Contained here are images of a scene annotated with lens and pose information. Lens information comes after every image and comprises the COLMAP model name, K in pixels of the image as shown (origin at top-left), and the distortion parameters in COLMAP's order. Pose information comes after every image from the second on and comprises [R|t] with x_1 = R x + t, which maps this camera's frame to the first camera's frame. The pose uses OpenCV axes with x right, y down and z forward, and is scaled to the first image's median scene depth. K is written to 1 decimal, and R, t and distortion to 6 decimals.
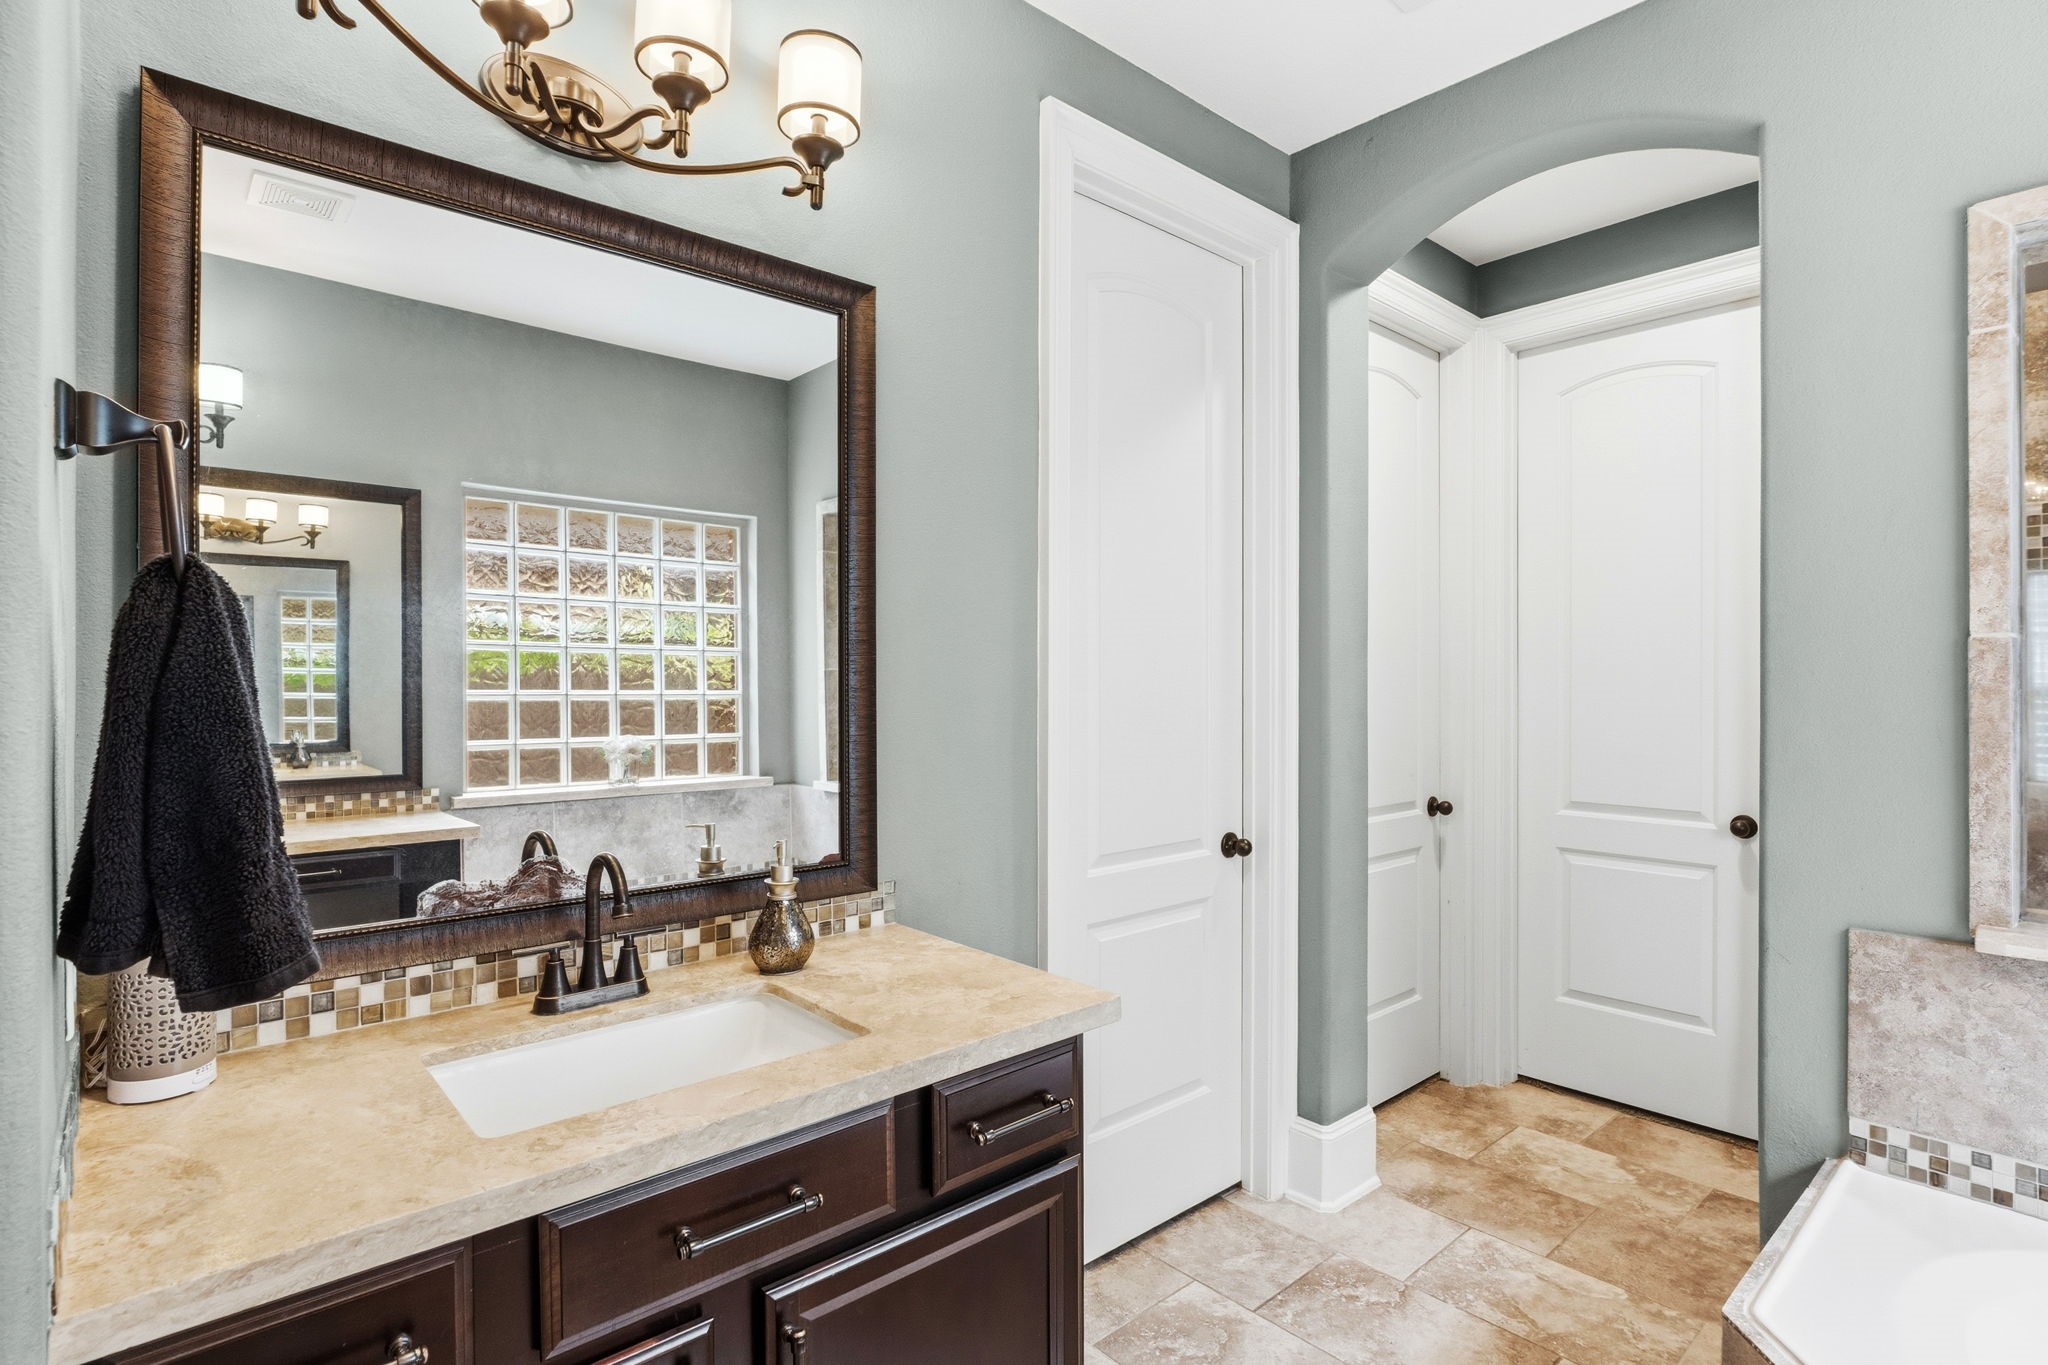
lens RADIAL K [[1024.5, 0, 1024.1], [0, 1024.5, 678.0], [0, 0, 1]] dist [-0.005428, 0.000201]
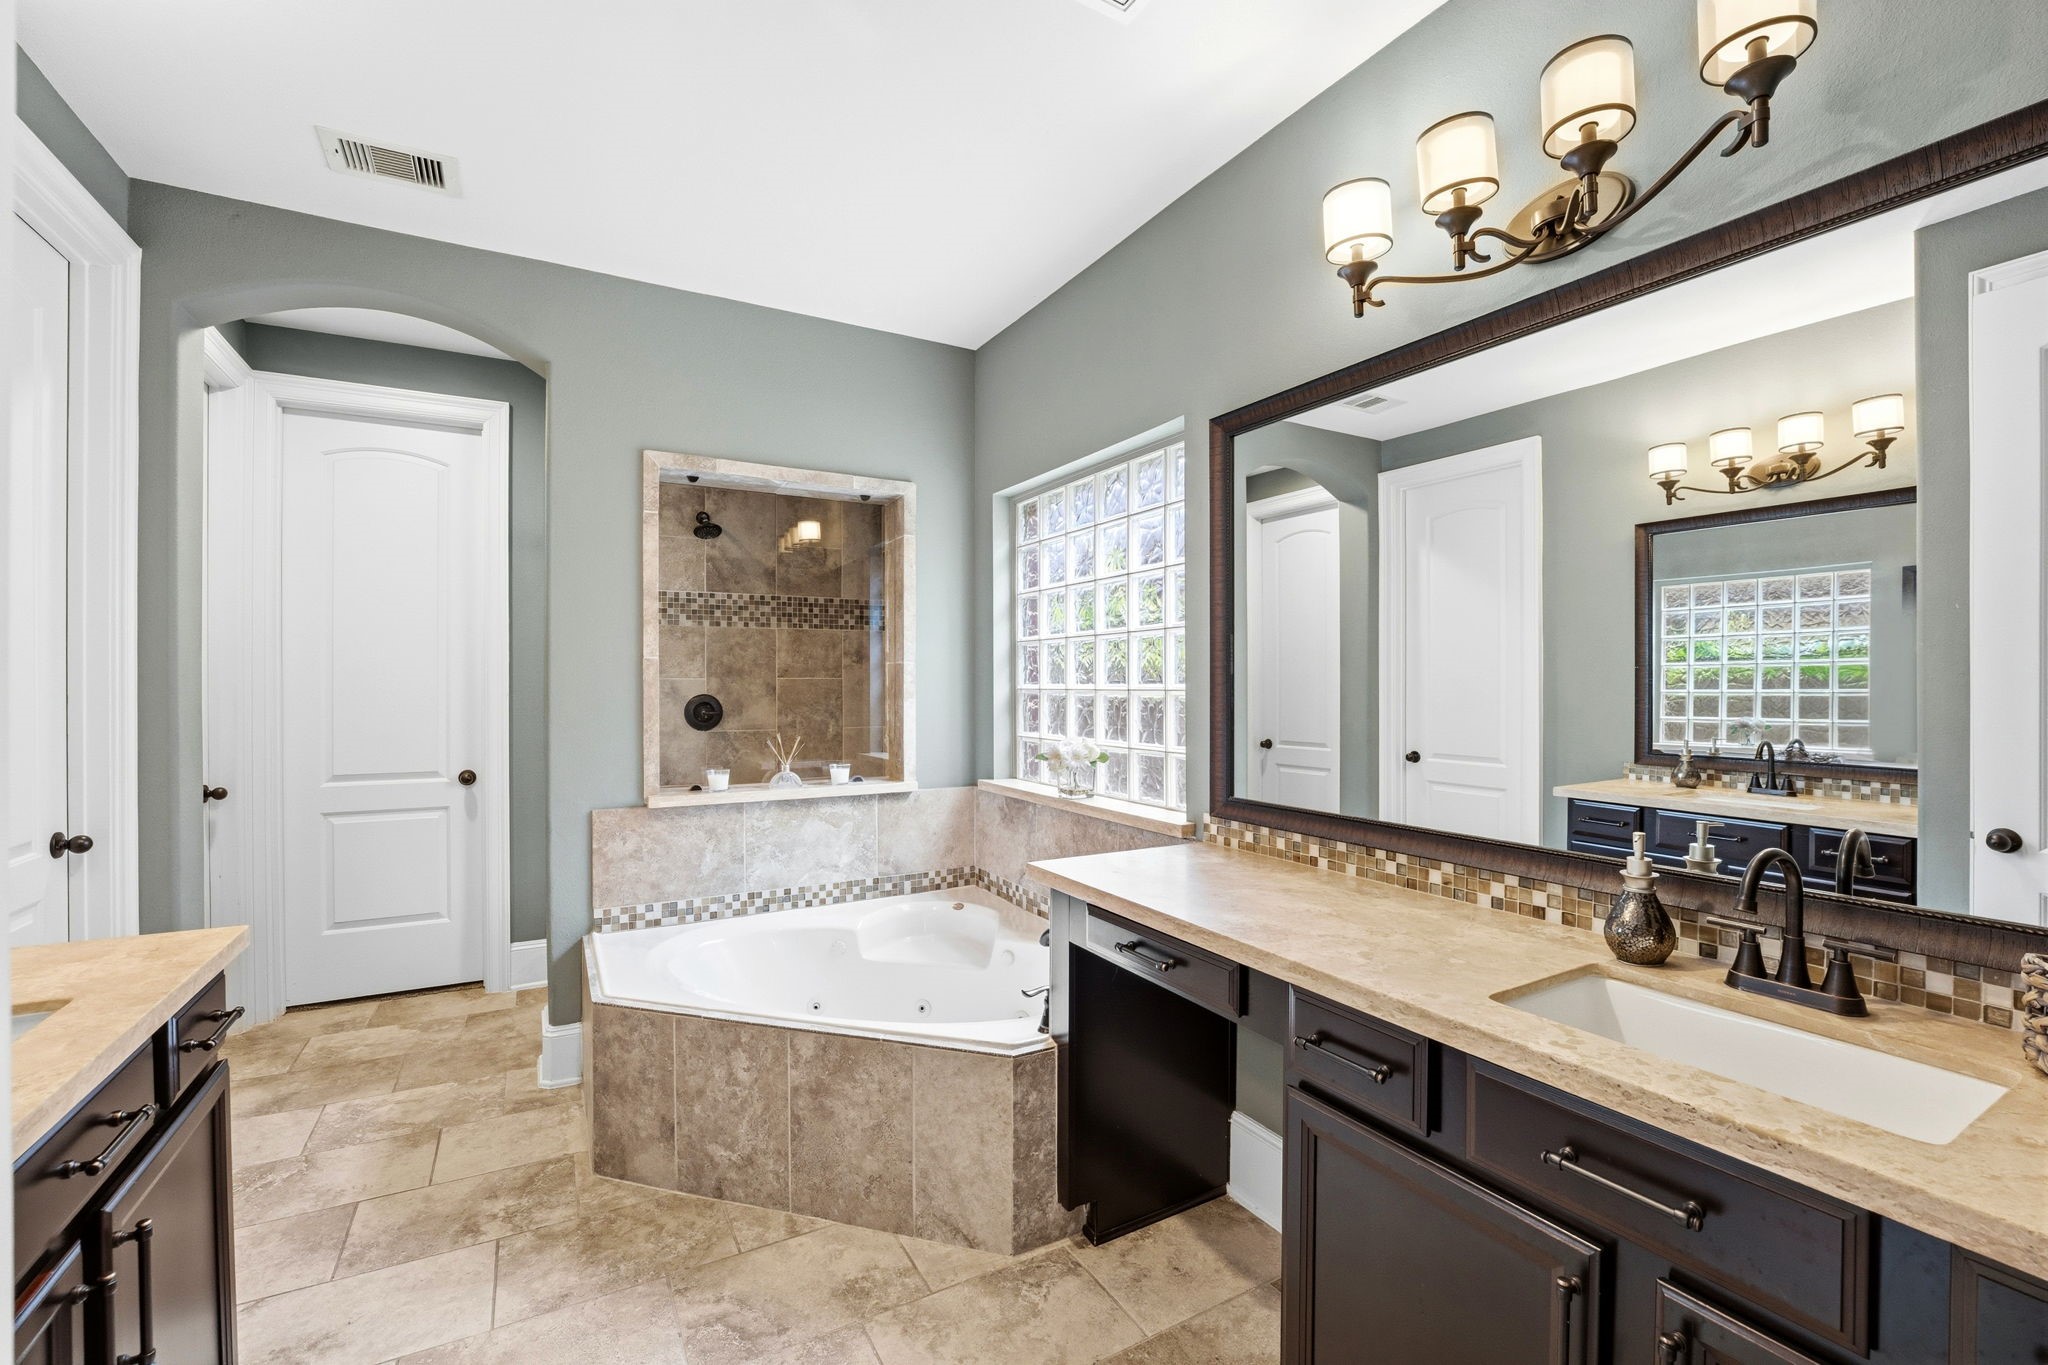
lens RADIAL K [[846.7, 0, 1021.8], [0, 846.7, 685.6], [0, 0, 1]] dist [-0.019311, -0.000213]
pose [[0.213844, -0.002756, 0.976864, -0.443522], [0.000142, 0.999996, 0.002790, 0.008734], [-0.976868, -0.000458, 0.213843, -0.088533]]
